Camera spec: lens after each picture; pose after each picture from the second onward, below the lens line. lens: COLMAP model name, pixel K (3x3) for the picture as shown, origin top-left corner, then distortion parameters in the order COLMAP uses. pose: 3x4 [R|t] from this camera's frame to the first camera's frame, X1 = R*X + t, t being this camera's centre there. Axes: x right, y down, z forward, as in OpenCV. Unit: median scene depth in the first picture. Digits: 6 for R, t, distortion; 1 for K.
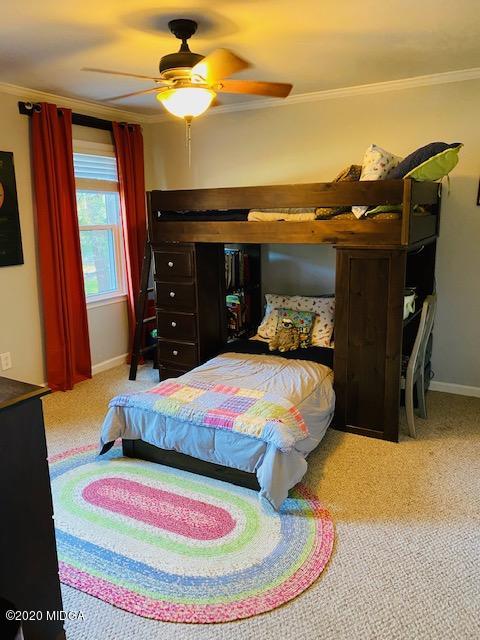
lens RADIAL K [[488.7, 0, 242.5], [0, 488.7, 320.7], [0, 0, 1]] dist [0.042709, -0.066803]
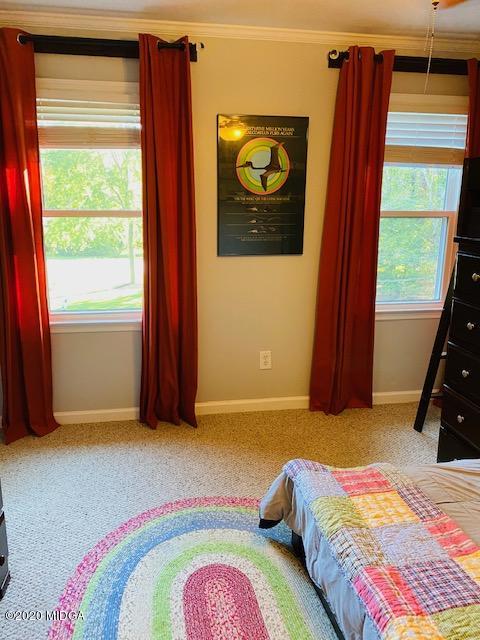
lens RADIAL K [[488.7, 0, 259.2], [0, 488.7, 308.6], [0, 0, 1]] dist [0.042709, -0.066803]
pose [[0.631011, 0.193691, -0.751205, 0.149149], [-0.188490, 0.977592, 0.093732, -0.085535], [0.752527, 0.082449, 0.653380, 0.401378]]
